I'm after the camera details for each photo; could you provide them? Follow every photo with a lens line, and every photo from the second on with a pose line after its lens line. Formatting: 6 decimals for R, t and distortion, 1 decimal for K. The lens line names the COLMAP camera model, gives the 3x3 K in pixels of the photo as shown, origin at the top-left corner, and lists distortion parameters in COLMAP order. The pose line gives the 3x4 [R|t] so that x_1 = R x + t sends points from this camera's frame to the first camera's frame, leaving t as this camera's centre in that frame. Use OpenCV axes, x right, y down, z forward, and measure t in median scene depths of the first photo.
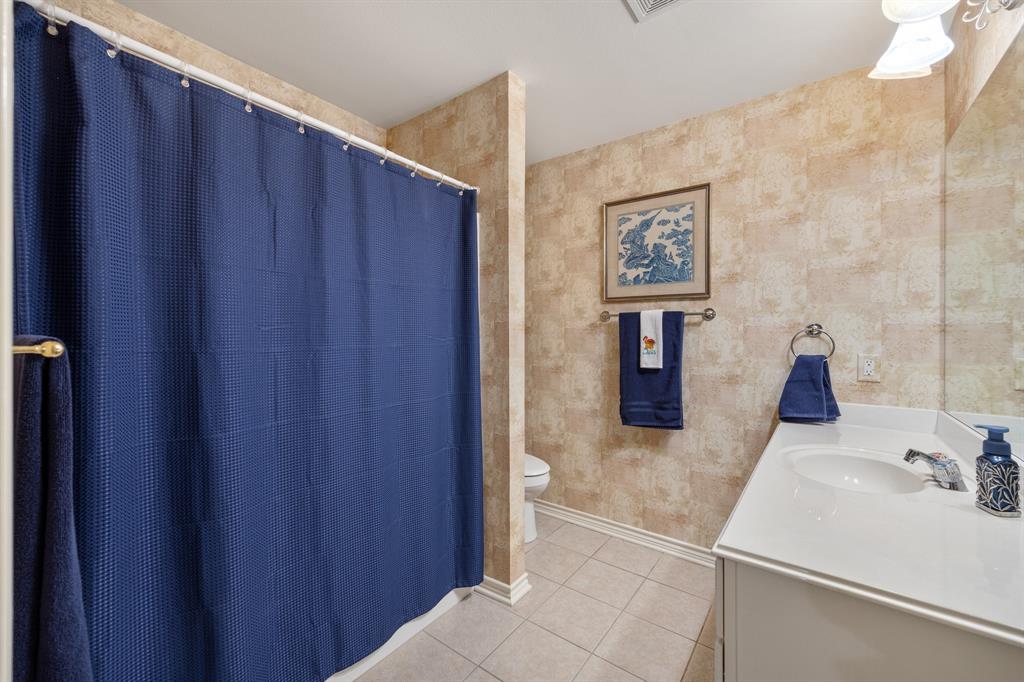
lens RADIAL K [[411.3, 0, 522.6], [0, 411.3, 334.8], [0, 0, 1]] dist [0.007405, -0.000817]
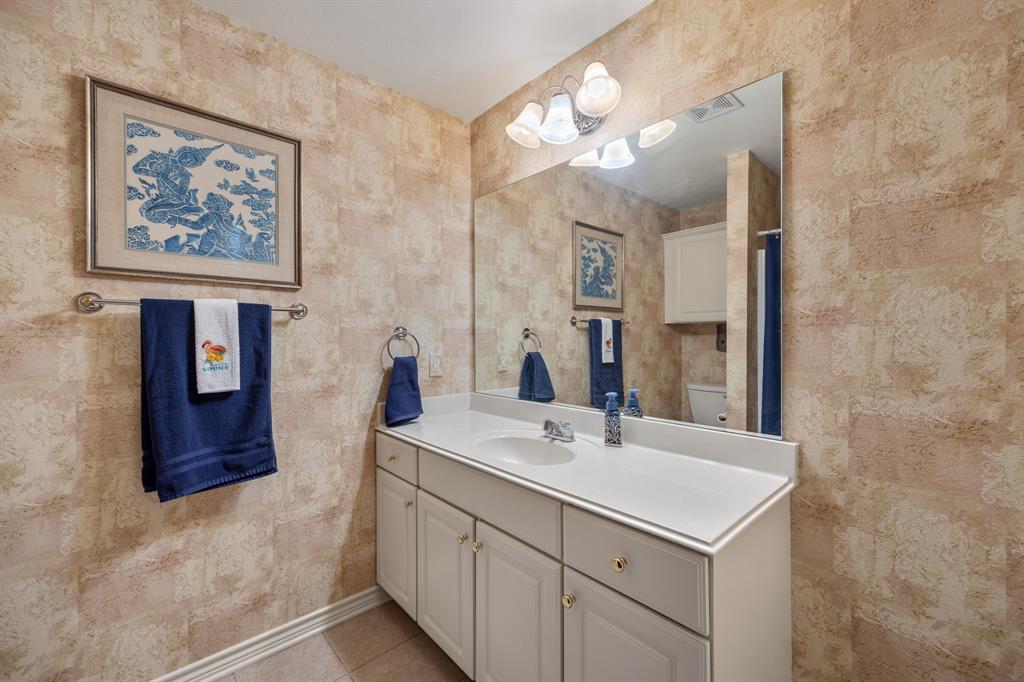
lens RADIAL K [[411.3, 0, 519.9], [0, 411.3, 340.2], [0, 0, 1]] dist [0.007405, -0.000817]
pose [[0.197478, -0.007995, 0.980275, -0.209717], [0.010930, 0.999923, 0.005954, 0.003881], [-0.980246, 0.009539, 0.197550, 0.427595]]
